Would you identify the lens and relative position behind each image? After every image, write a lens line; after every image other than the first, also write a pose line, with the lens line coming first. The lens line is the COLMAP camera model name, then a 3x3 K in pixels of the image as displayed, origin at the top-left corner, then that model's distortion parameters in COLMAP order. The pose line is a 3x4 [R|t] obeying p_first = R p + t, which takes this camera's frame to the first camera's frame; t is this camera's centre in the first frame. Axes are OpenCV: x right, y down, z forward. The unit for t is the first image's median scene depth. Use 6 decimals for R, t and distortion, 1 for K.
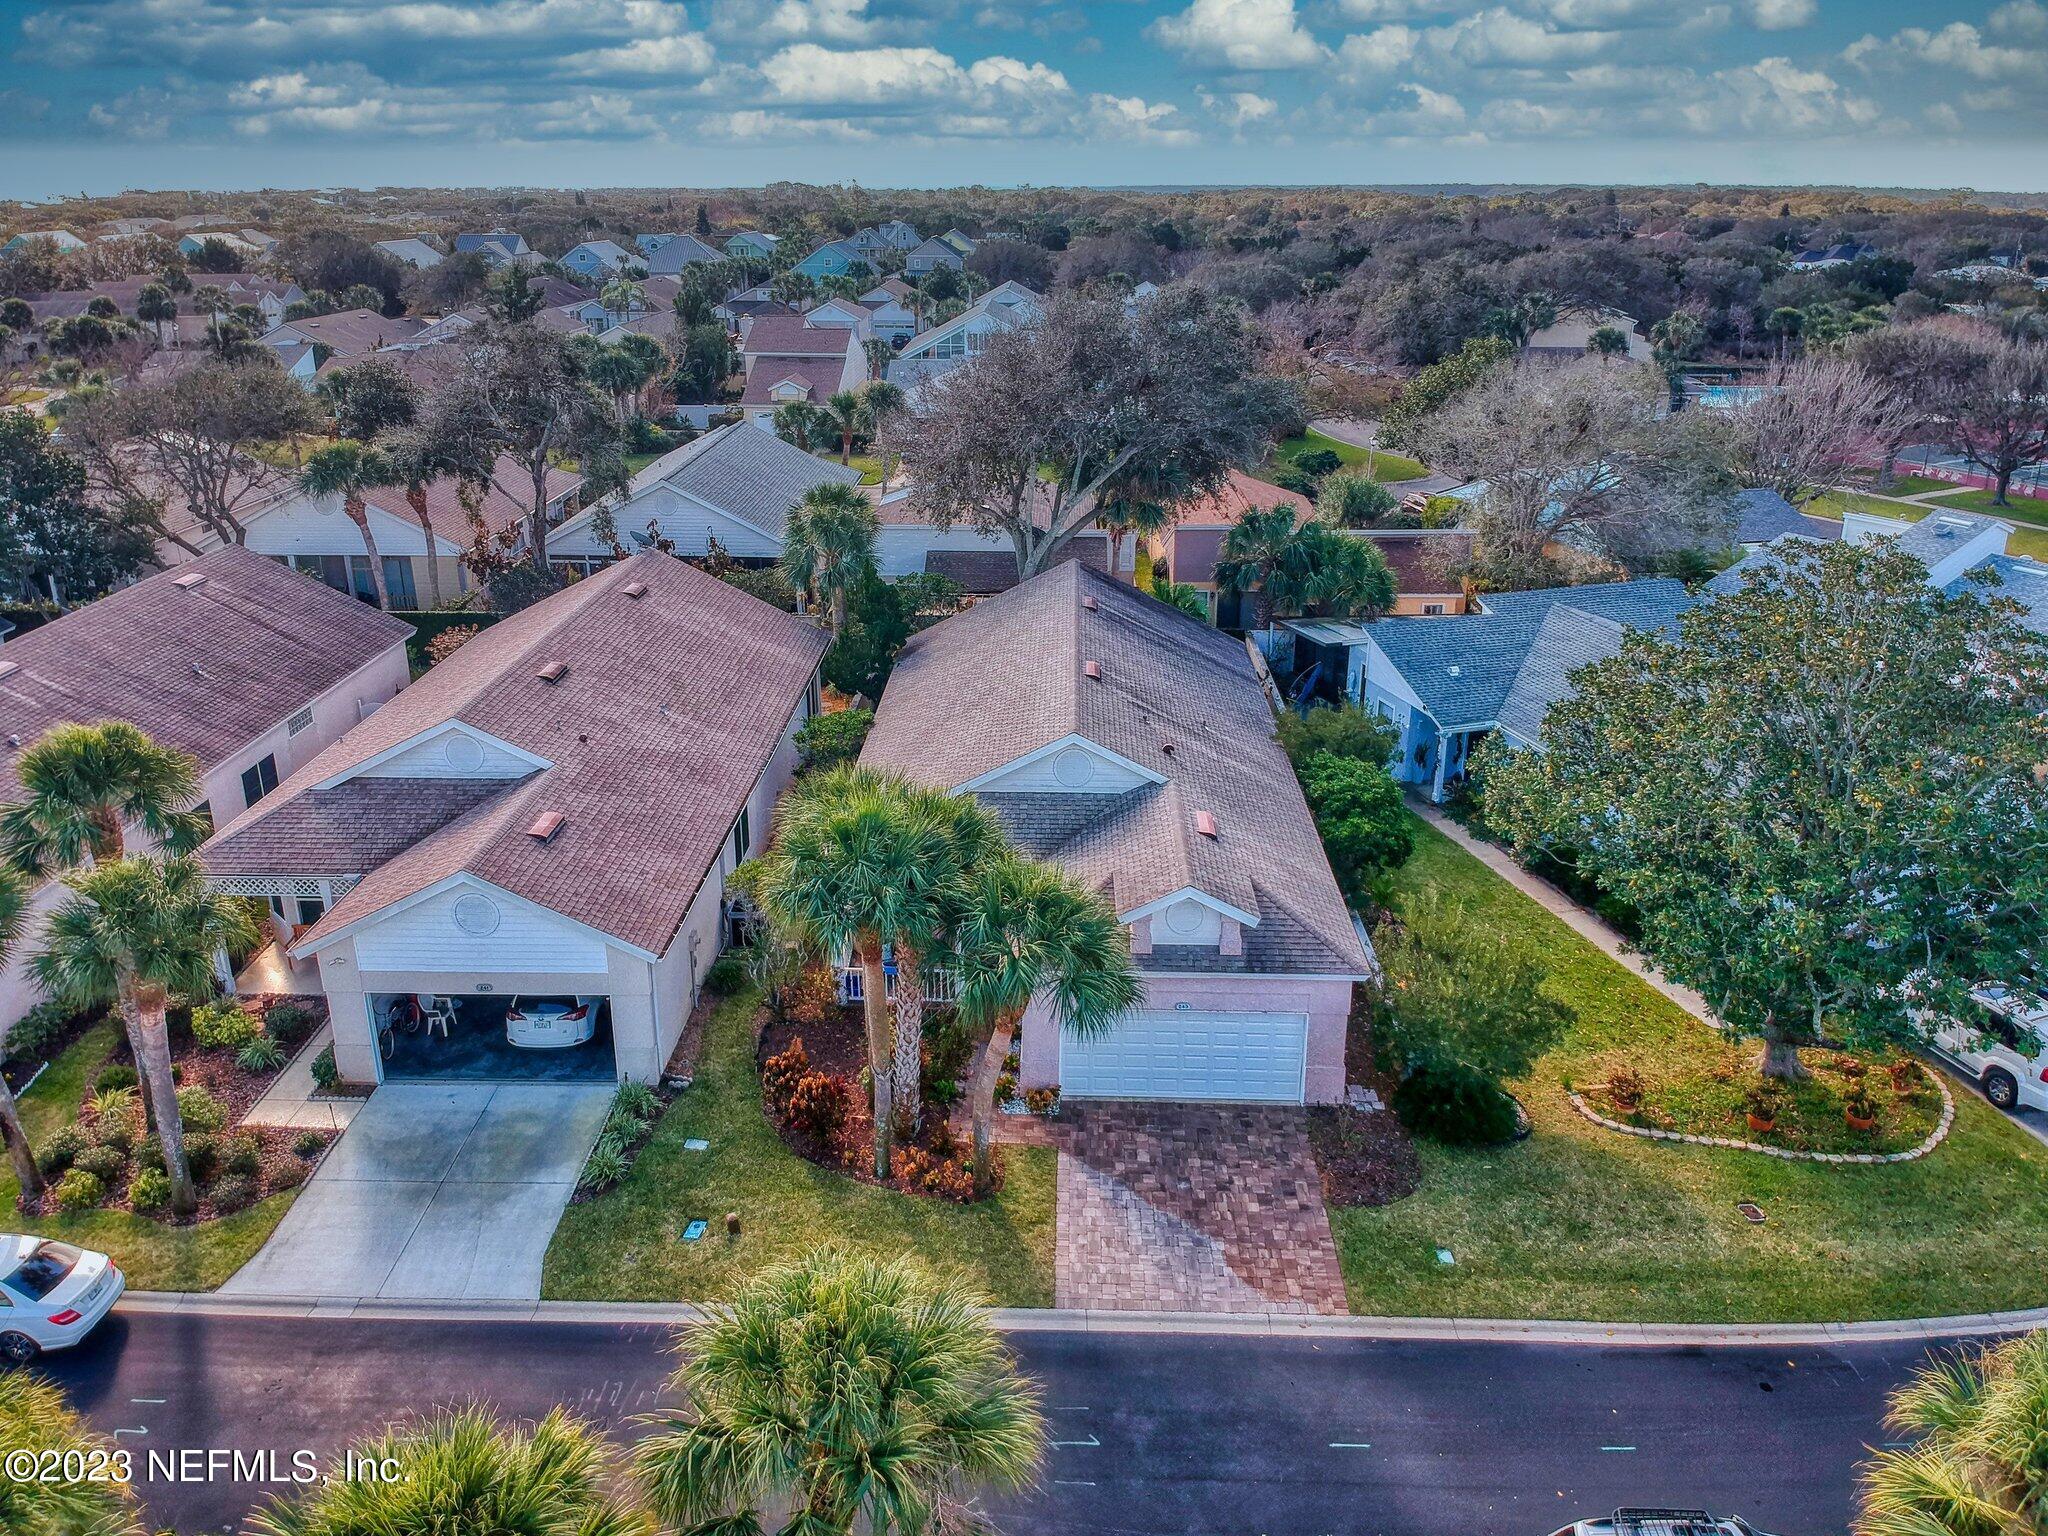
lens RADIAL K [[1504.6, 0, 1013.5], [0, 1504.6, 756.6], [0, 0, 1]] dist [0.001753, -0.045891]
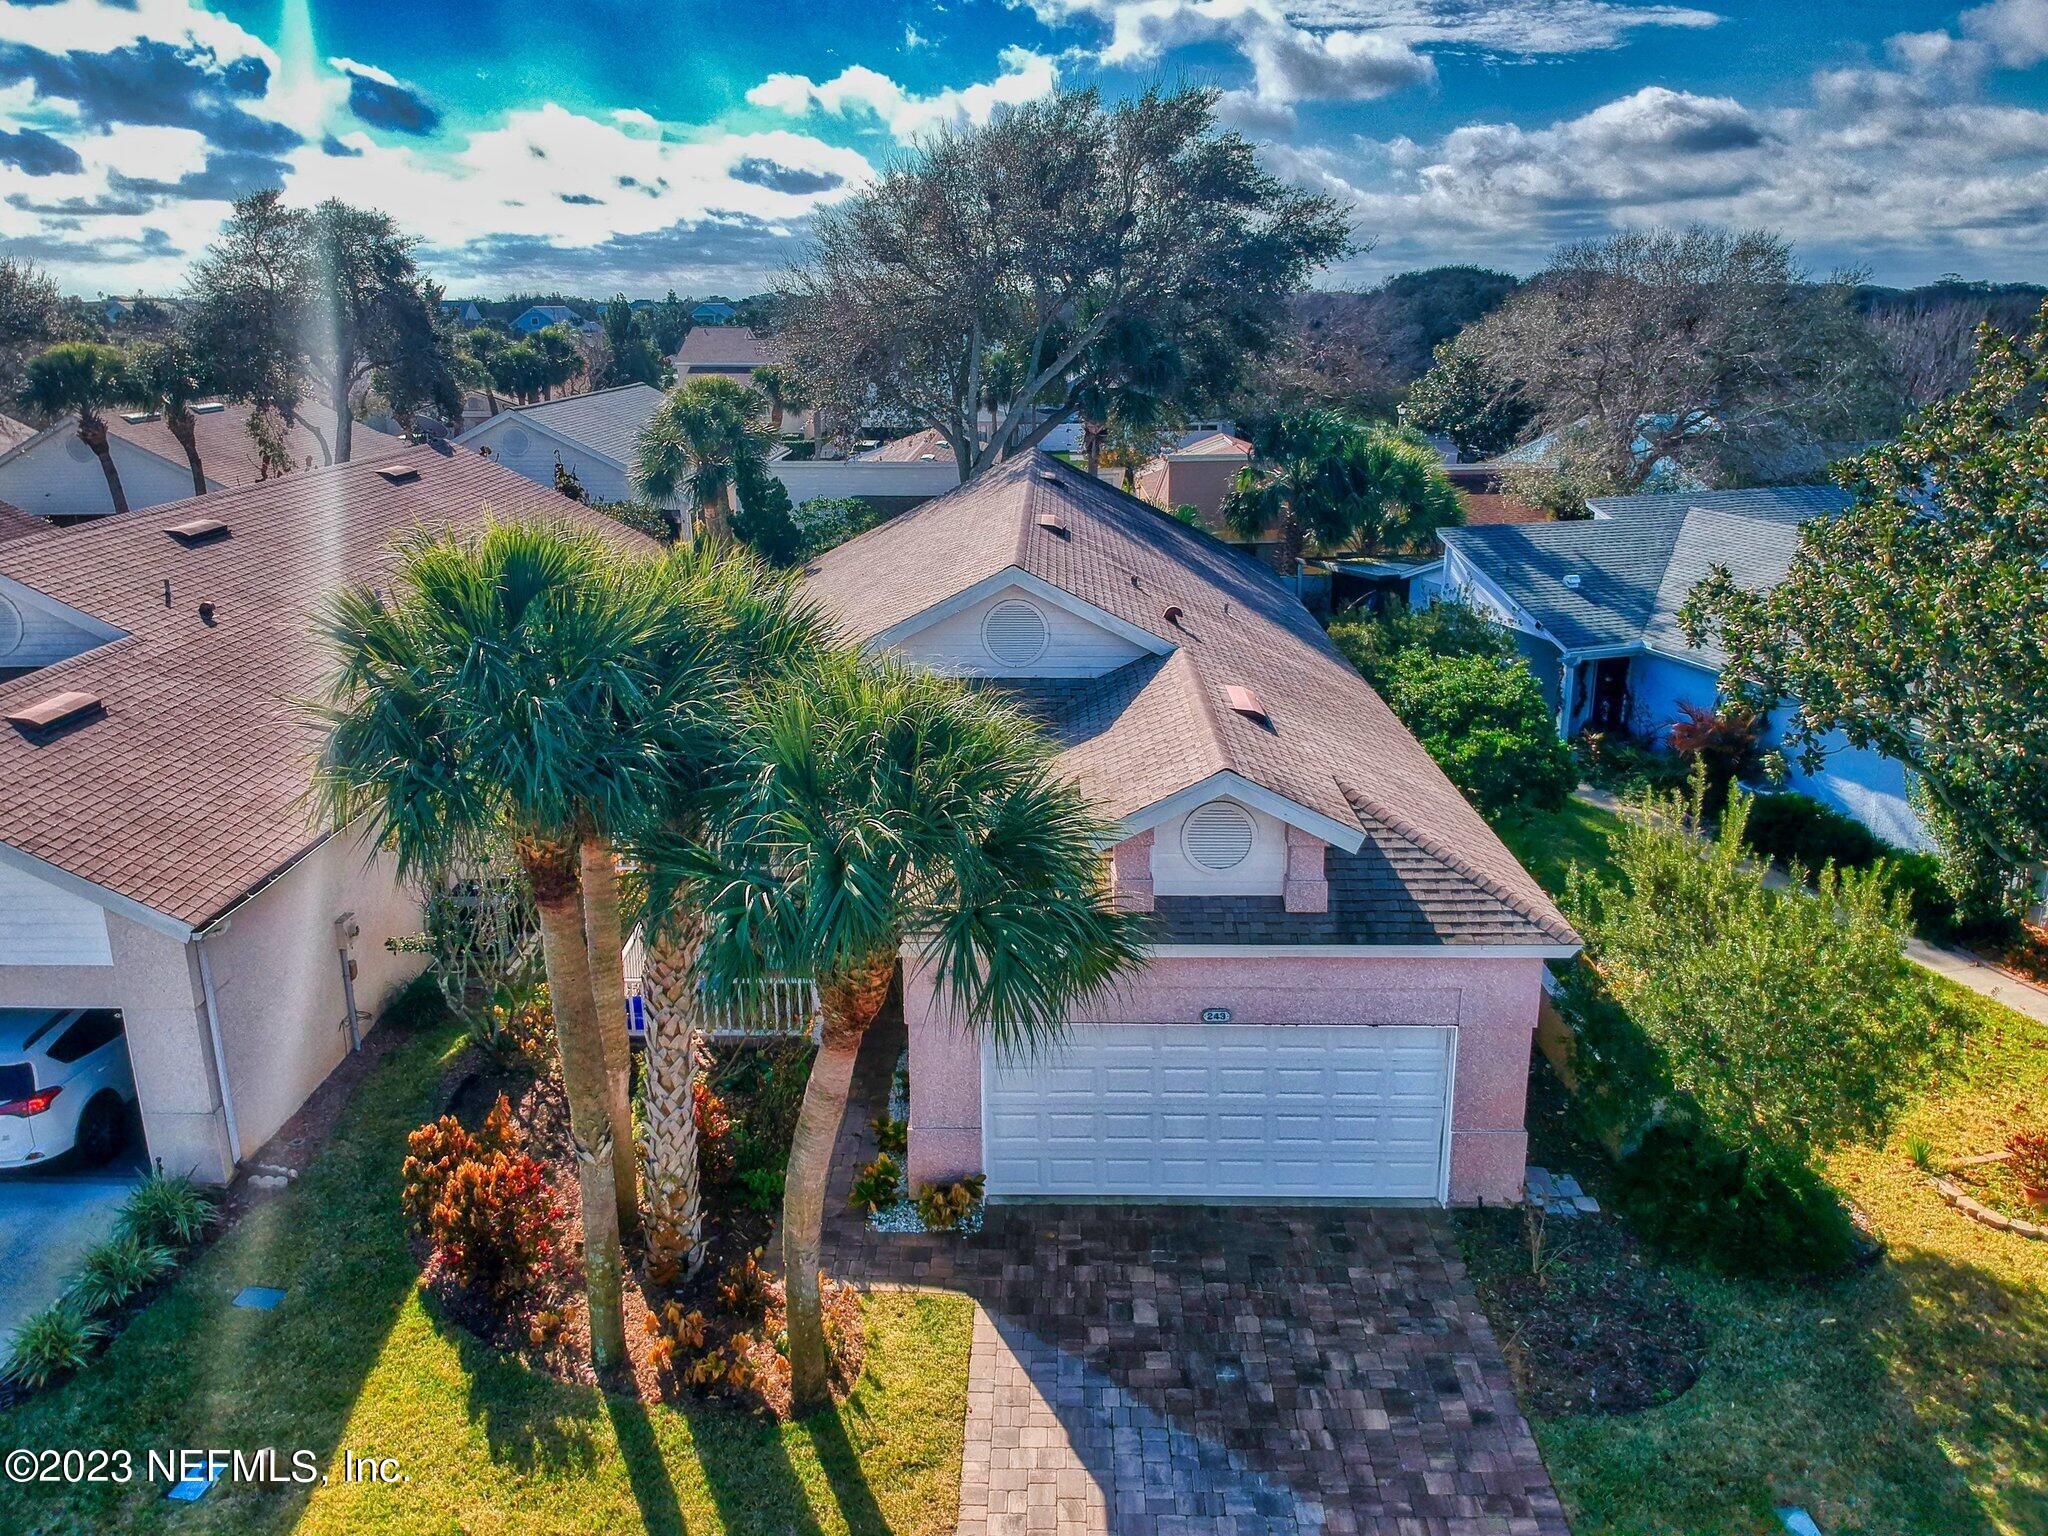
lens RADIAL K [[1504.6, 0, 1036.7], [0, 1504.6, 761.6], [0, 0, 1]] dist [0.001753, -0.045891]
pose [[0.999769, -0.010593, 0.018727, 0.042410], [0.011987, 0.997039, -0.075958, 0.119412], [-0.017867, 0.076165, 0.996935, 0.484386]]
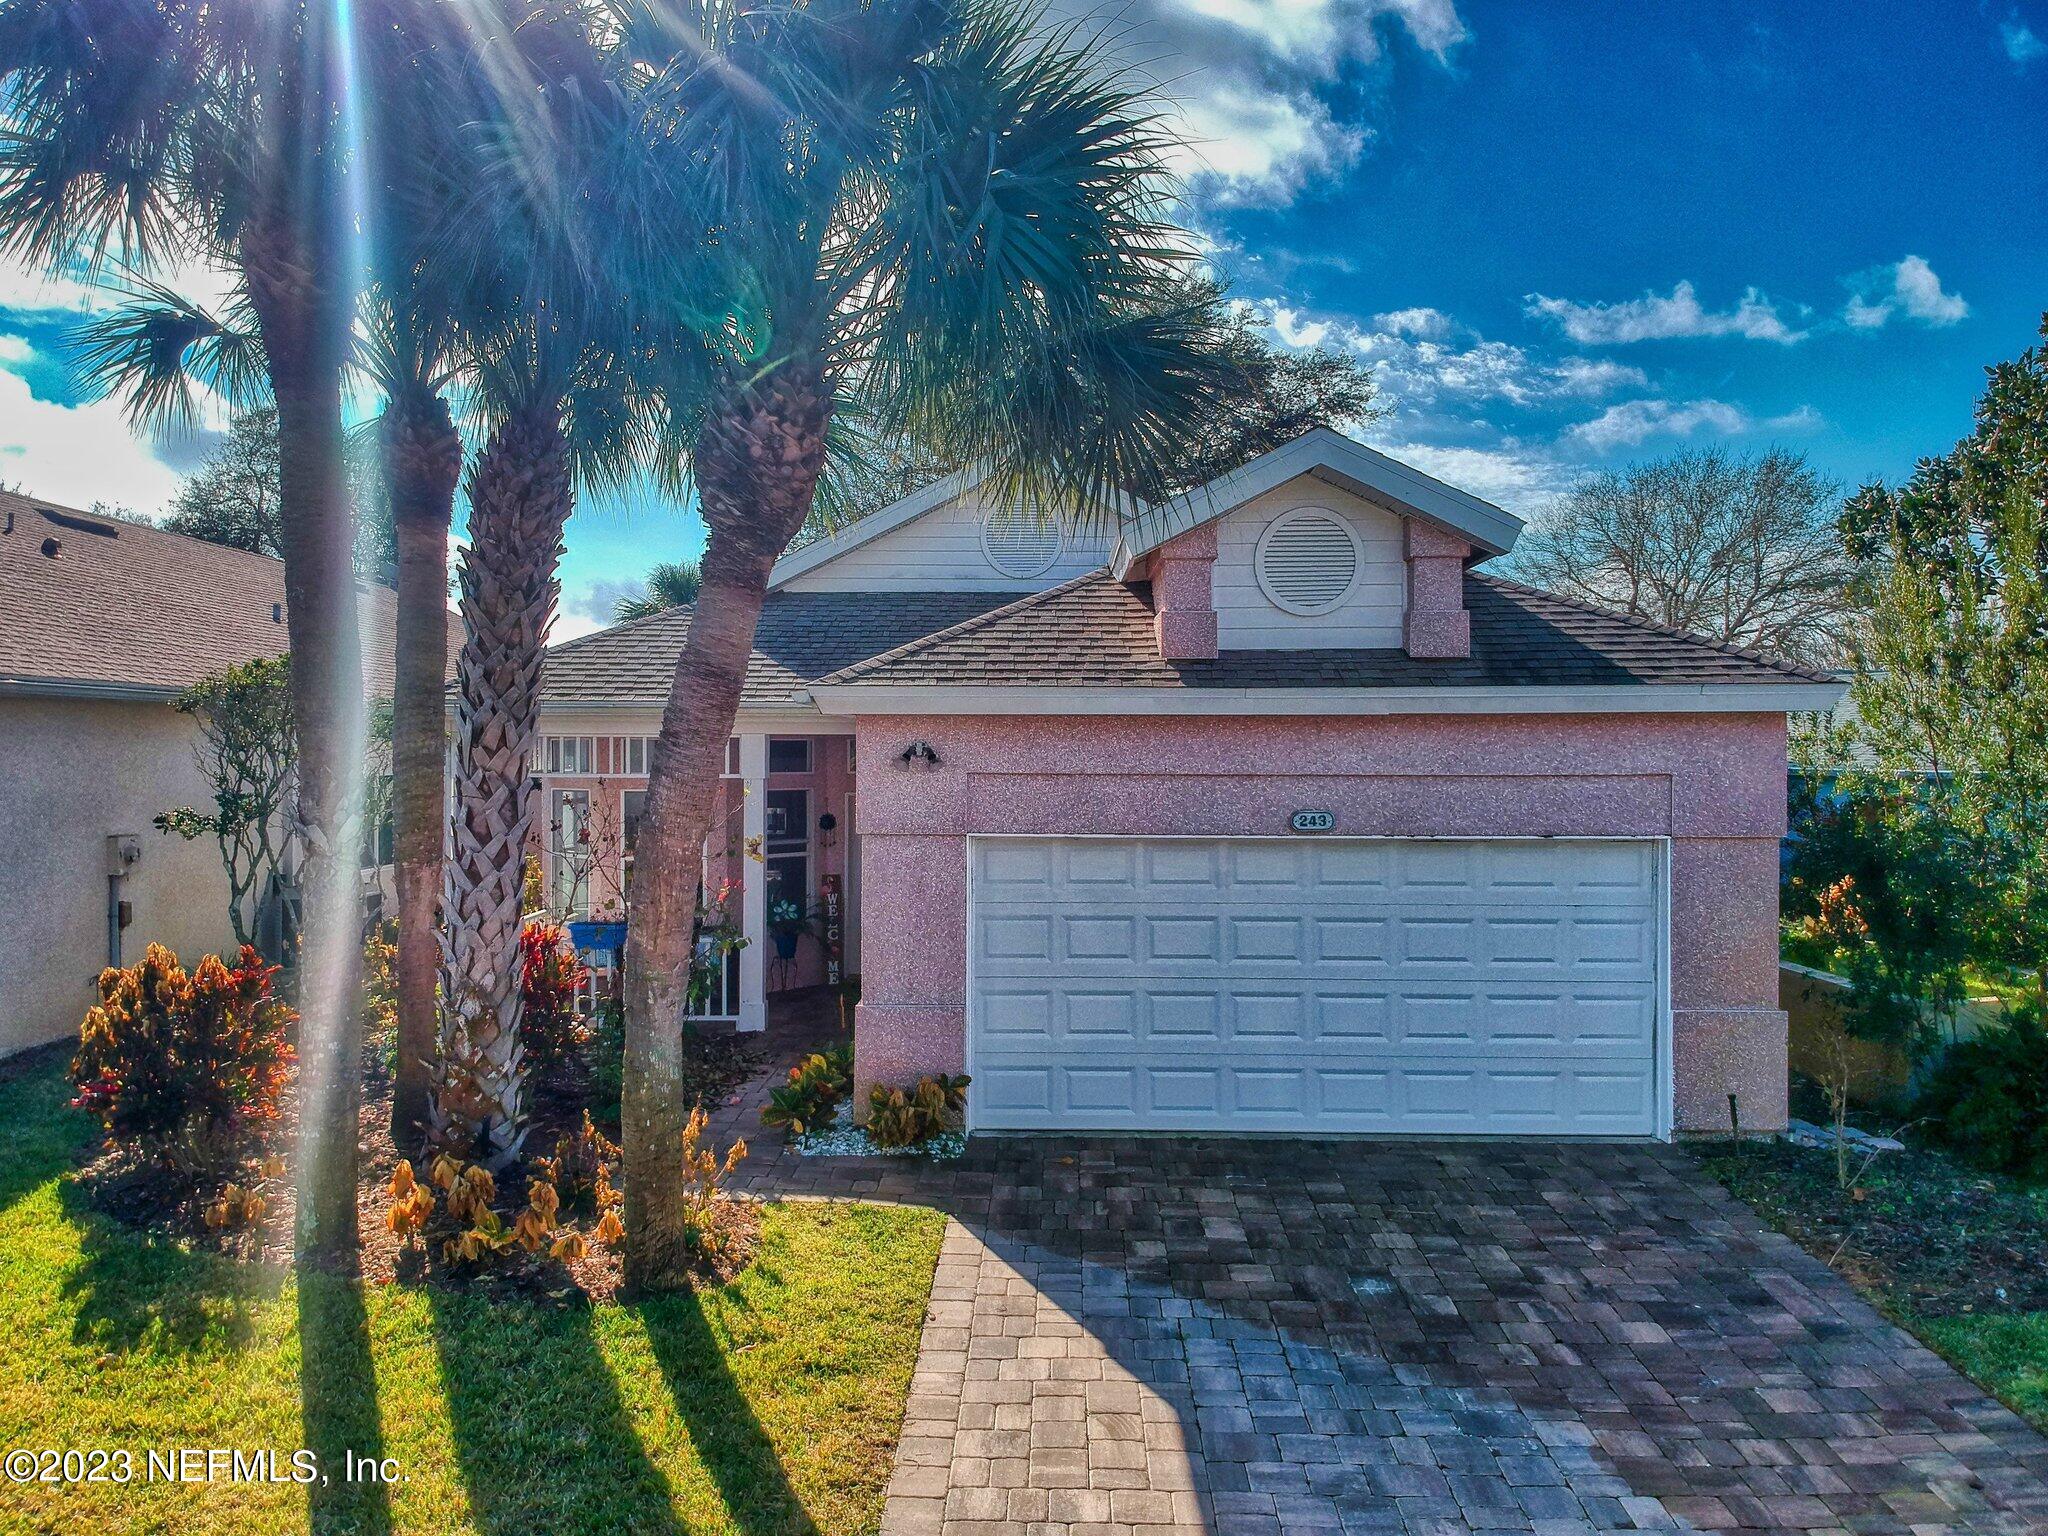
lens RADIAL K [[1504.6, 0, 1033.4], [0, 1504.6, 784.1], [0, 0, 1]] dist [0.001753, -0.045891]
pose [[0.999893, 0.001664, 0.014522, 0.042360], [0.003348, 0.941015, -0.338349, 0.283733], [-0.014229, 0.338361, 0.940909, 0.678263]]
